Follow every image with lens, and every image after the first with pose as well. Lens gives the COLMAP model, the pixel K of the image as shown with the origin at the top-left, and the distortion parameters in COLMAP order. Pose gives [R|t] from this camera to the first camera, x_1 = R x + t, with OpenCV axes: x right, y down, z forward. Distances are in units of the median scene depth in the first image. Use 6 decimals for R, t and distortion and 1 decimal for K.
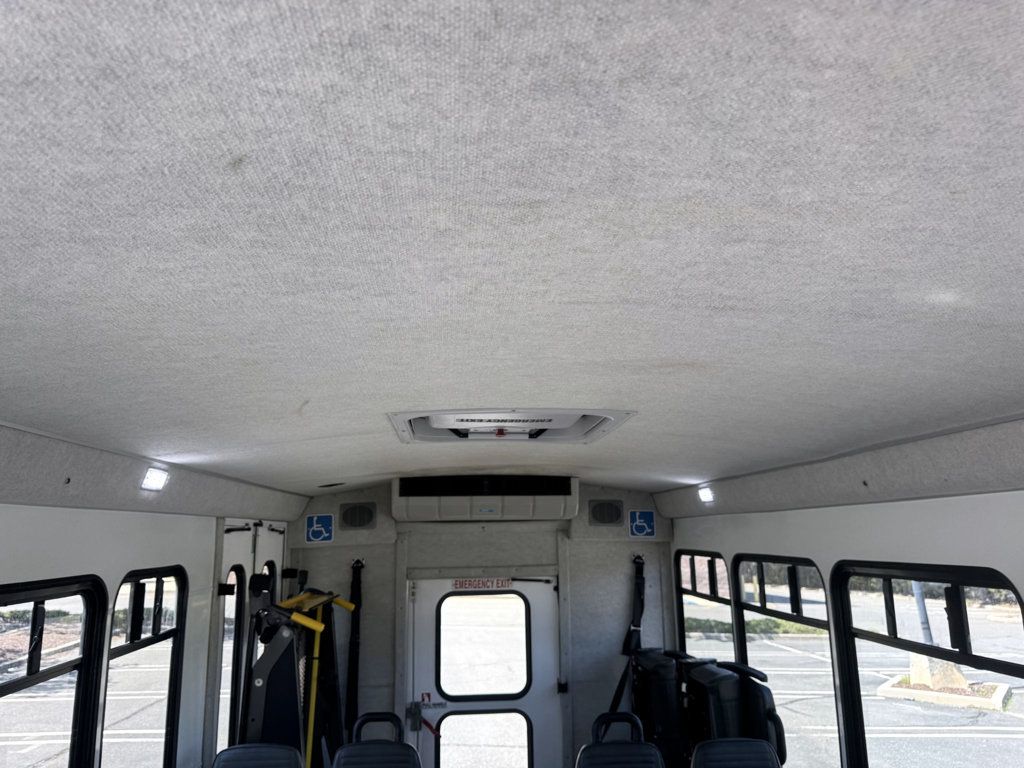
lens RADIAL K [[716.6, 0, 510.2], [0, 716.6, 390.4], [0, 0, 1]] dist [0.058648, -0.076619]
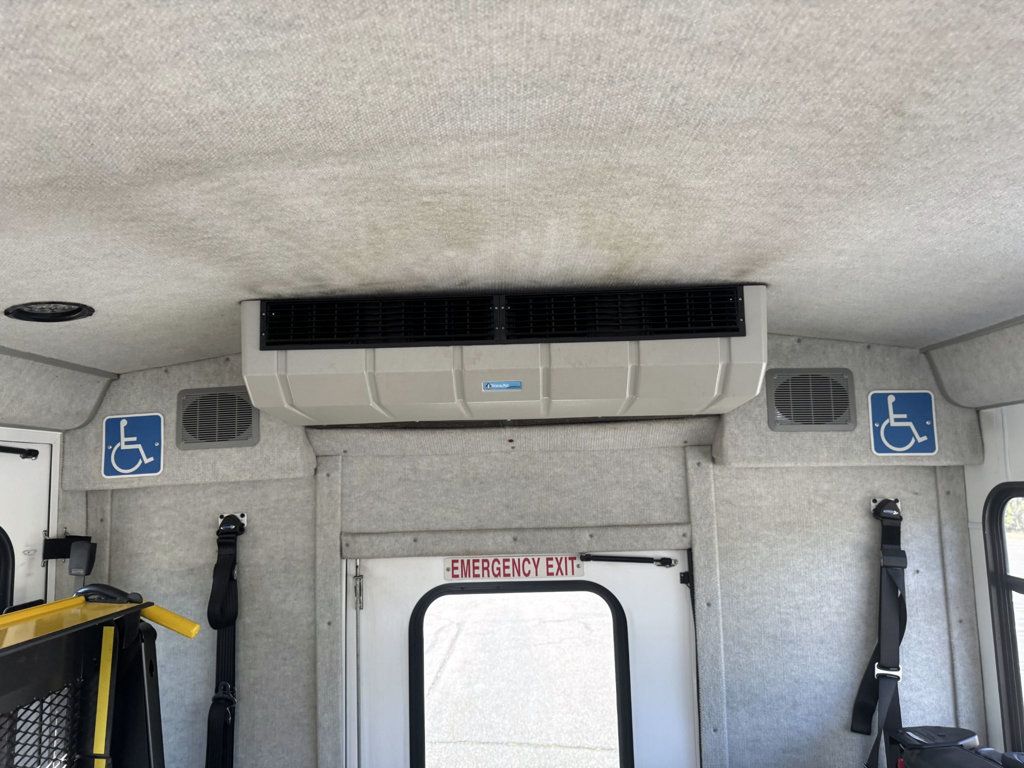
lens RADIAL K [[732.9, 0, 496.4], [0, 732.9, 399.6], [0, 0, 1]] dist [0.043313, -0.040052]
pose [[0.992733, -0.025214, -0.117664, 0.006296], [0.036637, 0.994711, 0.095955, 0.130206], [0.114622, -0.099568, 0.988407, 0.594001]]
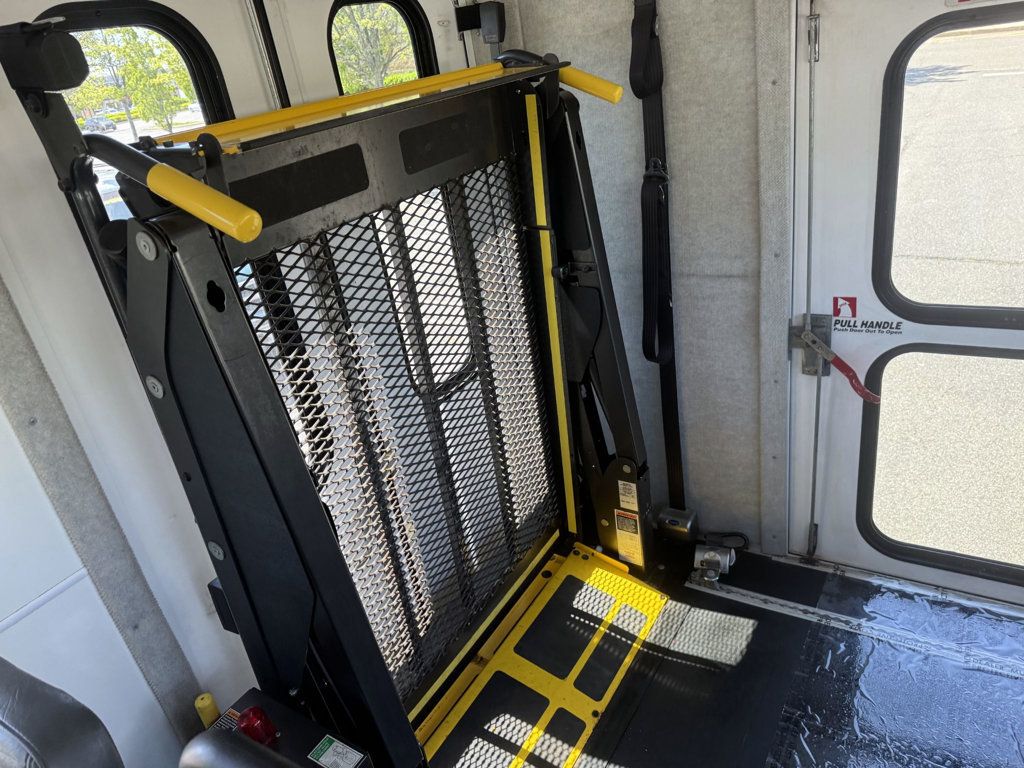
lens RADIAL K [[743.4, 0, 507.8], [0, 743.4, 387.8], [0, 0, 1]] dist [-0.011123, 0.001458]
pose [[0.804271, 0.158972, -0.572604, -0.025642], [0.251887, 0.781521, 0.570770, 0.183667], [0.538239, -0.603285, 0.588511, 0.641438]]
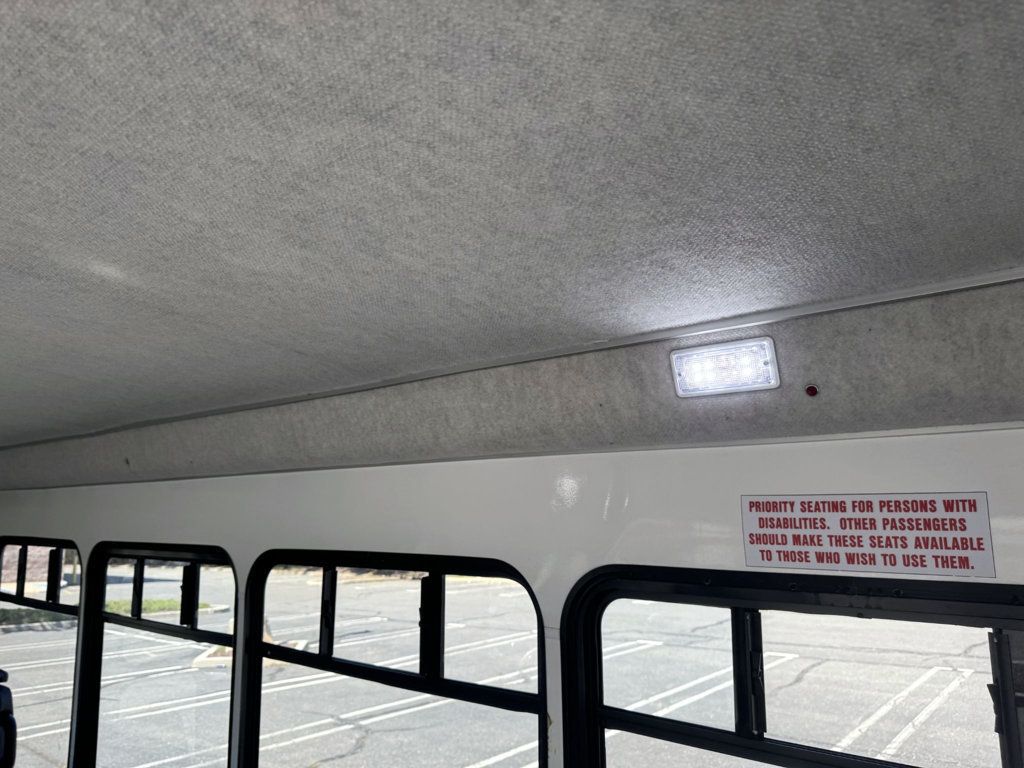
lens RADIAL K [[732.9, 0, 496.4], [0, 732.9, 399.6], [0, 0, 1]] dist [0.043313, -0.040052]
pose [[0.698747, 0.107837, 0.707194, 0.069157], [-0.141283, 0.989904, -0.011350, -0.005587], [-0.701279, -0.091984, 0.706928, -0.012739]]
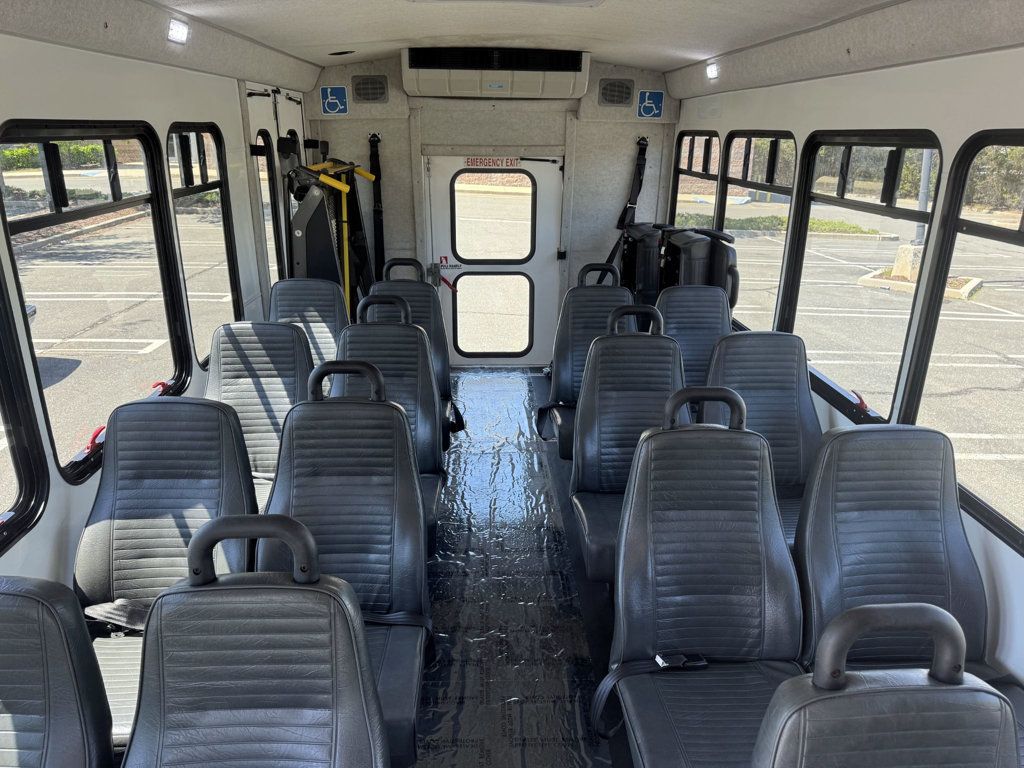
lens RADIAL K [[716.6, 0, 510.2], [0, 716.6, 390.4], [0, 0, 1]] dist [0.058648, -0.076619]
pose [[0.999354, 0.031704, -0.016938, 0.016782], [-0.018431, 0.856534, 0.515761, 0.008954], [0.030860, -0.515115, 0.856565, -0.089862]]
